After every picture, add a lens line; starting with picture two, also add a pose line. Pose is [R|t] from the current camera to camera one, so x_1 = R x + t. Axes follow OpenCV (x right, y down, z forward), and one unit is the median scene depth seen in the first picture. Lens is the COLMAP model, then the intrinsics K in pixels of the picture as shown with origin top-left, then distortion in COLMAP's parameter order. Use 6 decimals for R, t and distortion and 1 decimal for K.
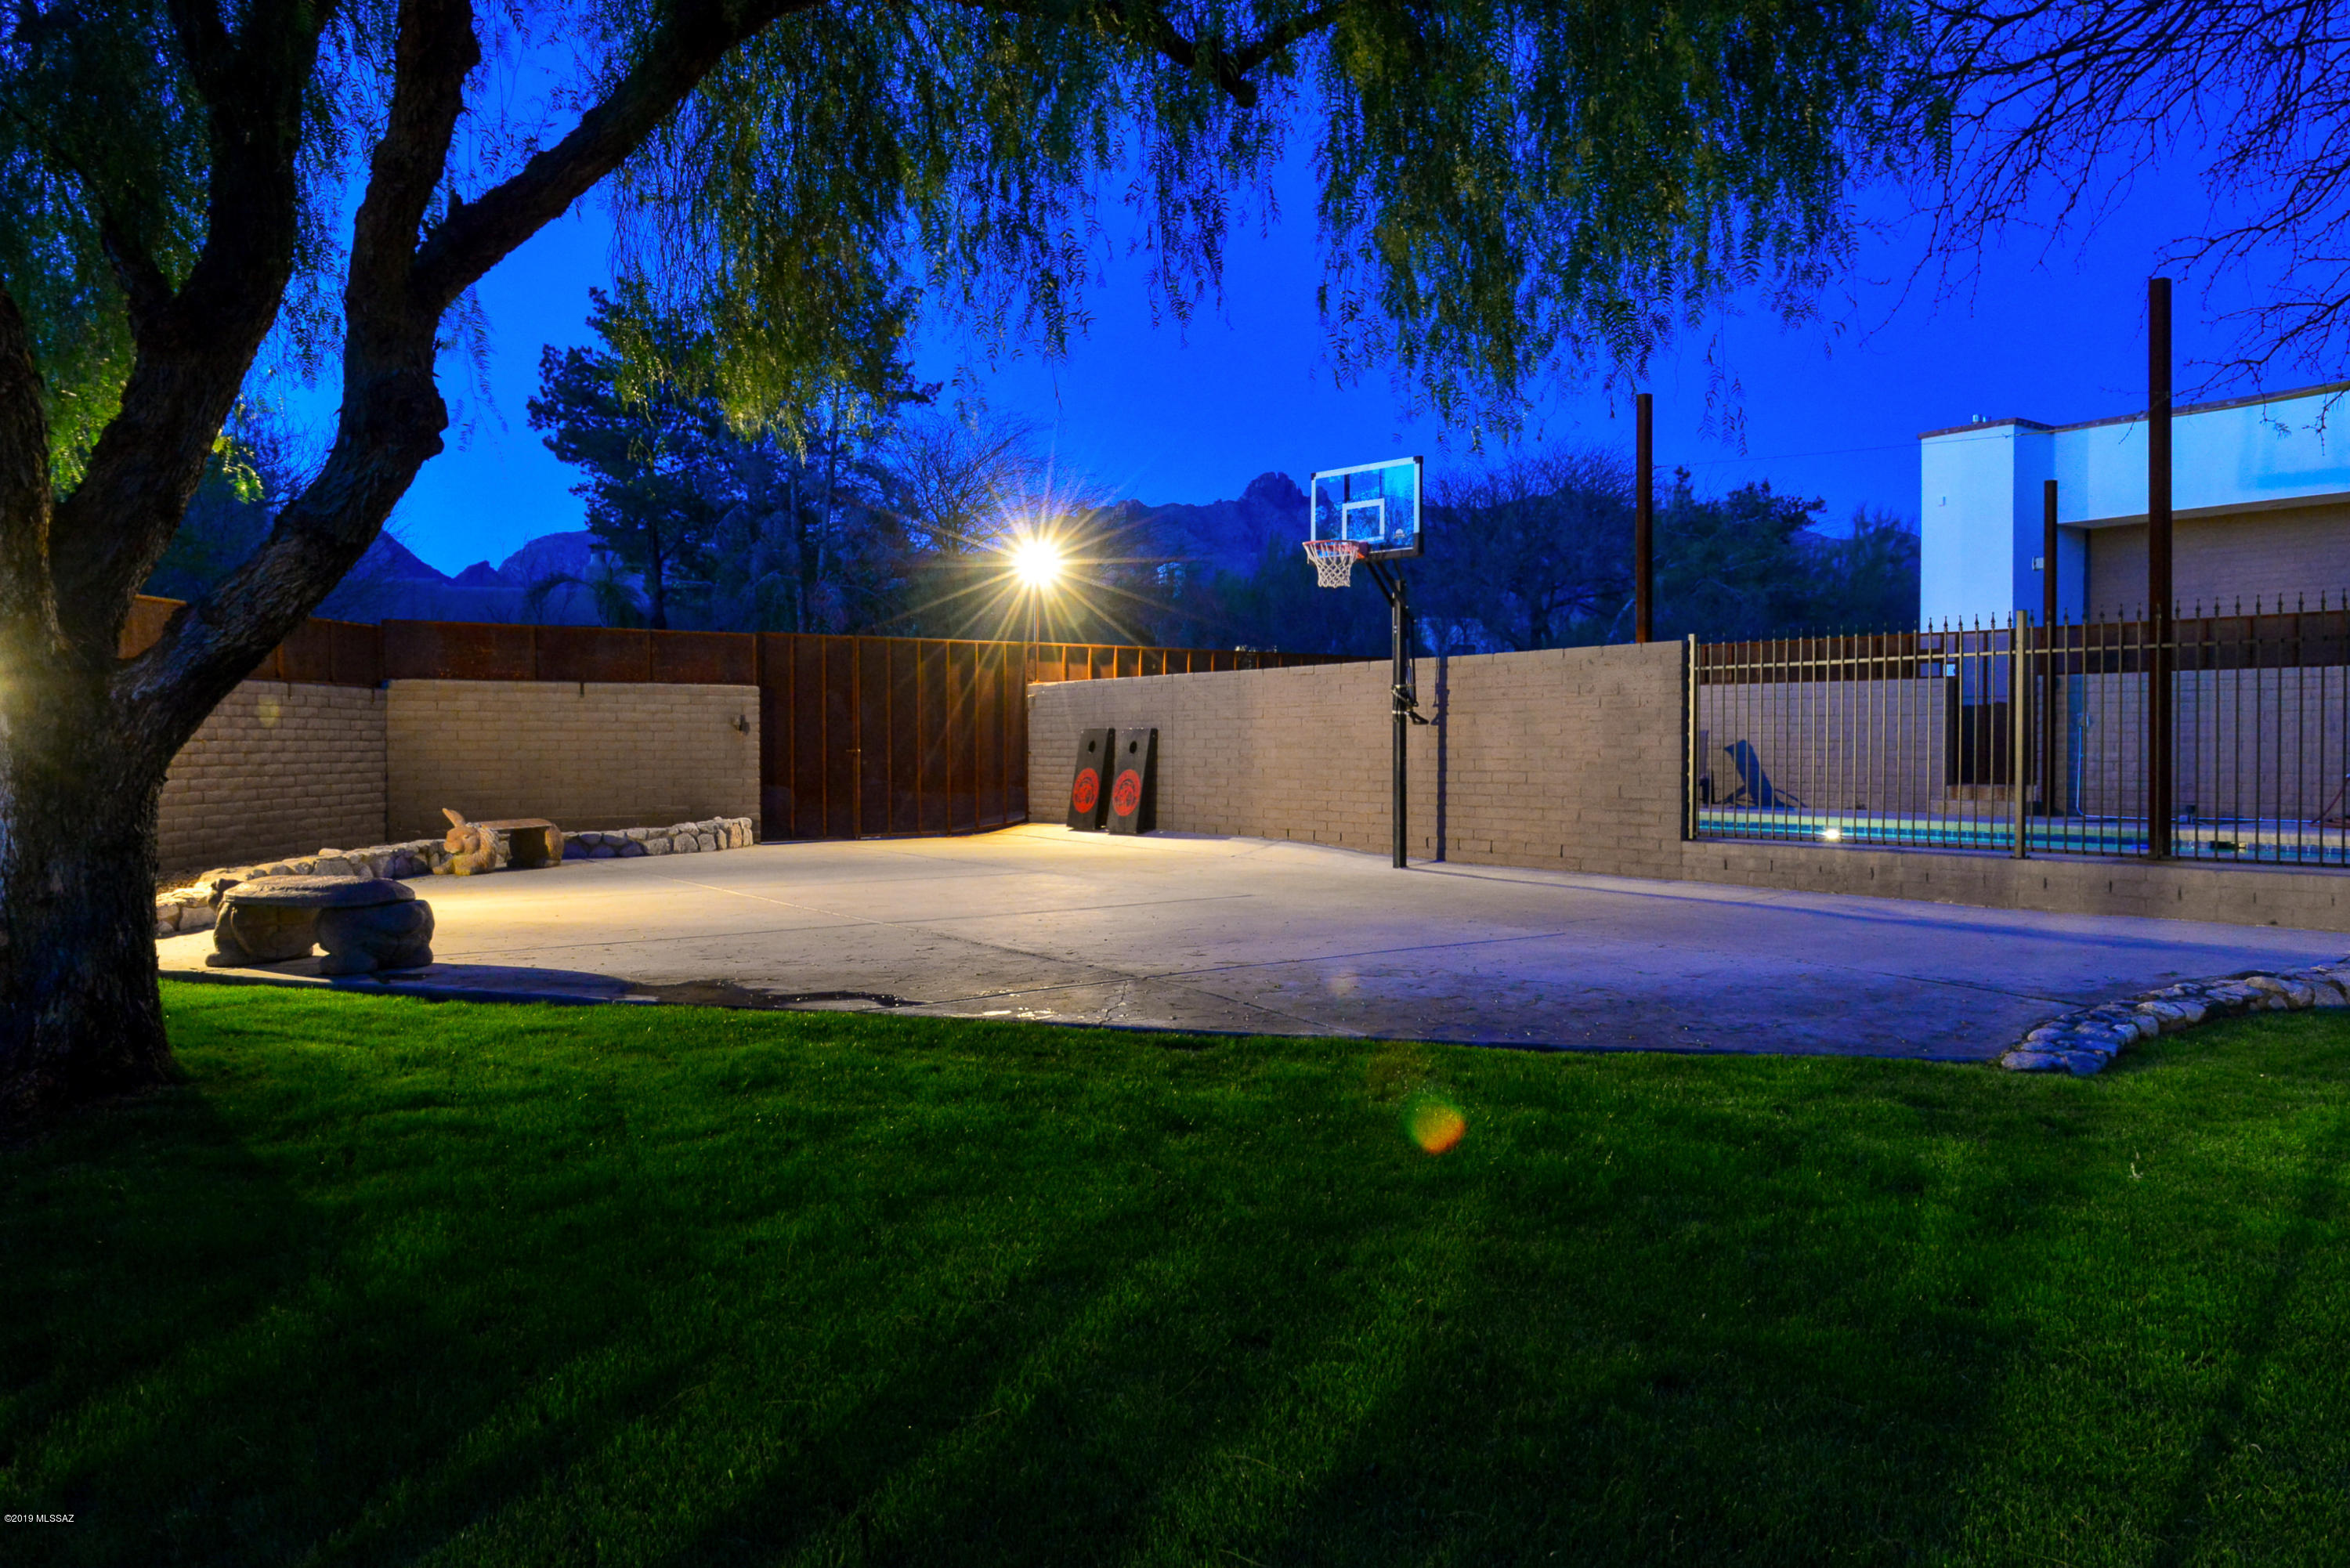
lens RADIAL K [[1540.4, 0, 1084.1], [0, 1540.4, 783.8], [0, 0, 1]] dist [-0.001804, -0.000333]
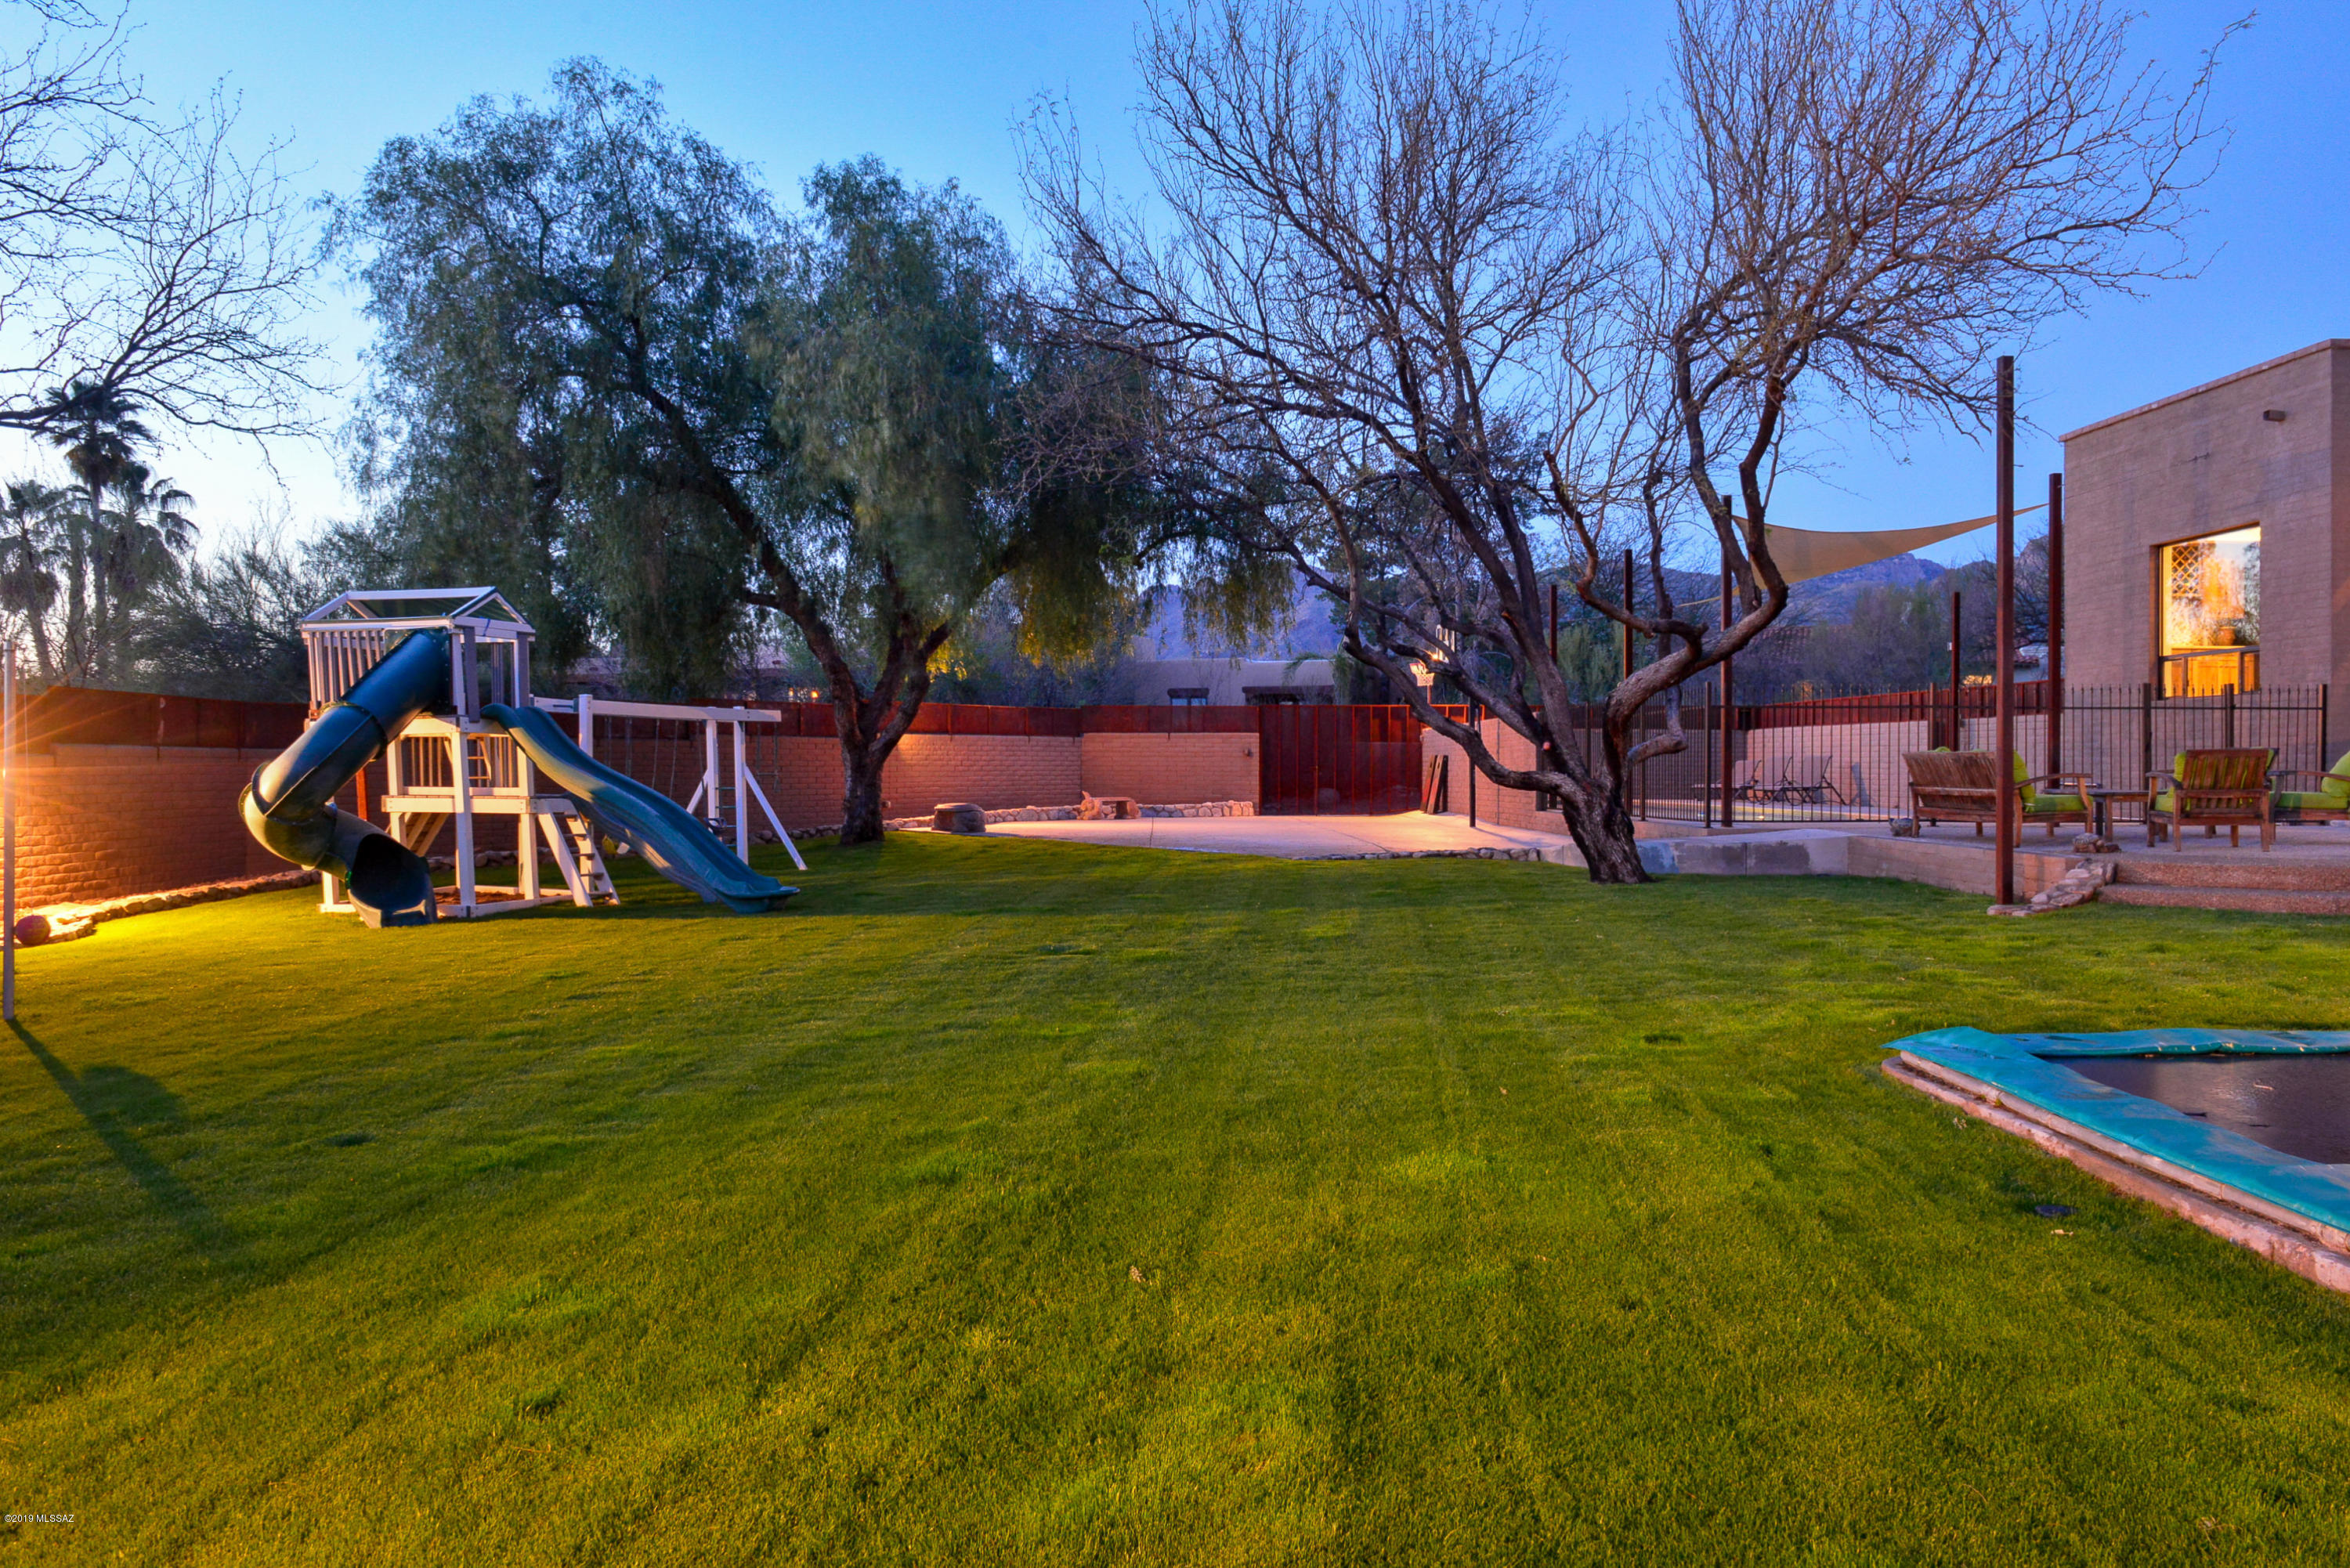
lens RADIAL K [[1650.0, 0, 1175.0], [0, 1650.0, 784.0], [0, 0, 1]] dist [-0.002256, 0.001106]
pose [[0.825631, 0.006873, -0.564168, 0.889455], [-0.014624, 0.999851, -0.009222, 0.020828], [0.564020, 0.015865, 0.825608, -0.781268]]
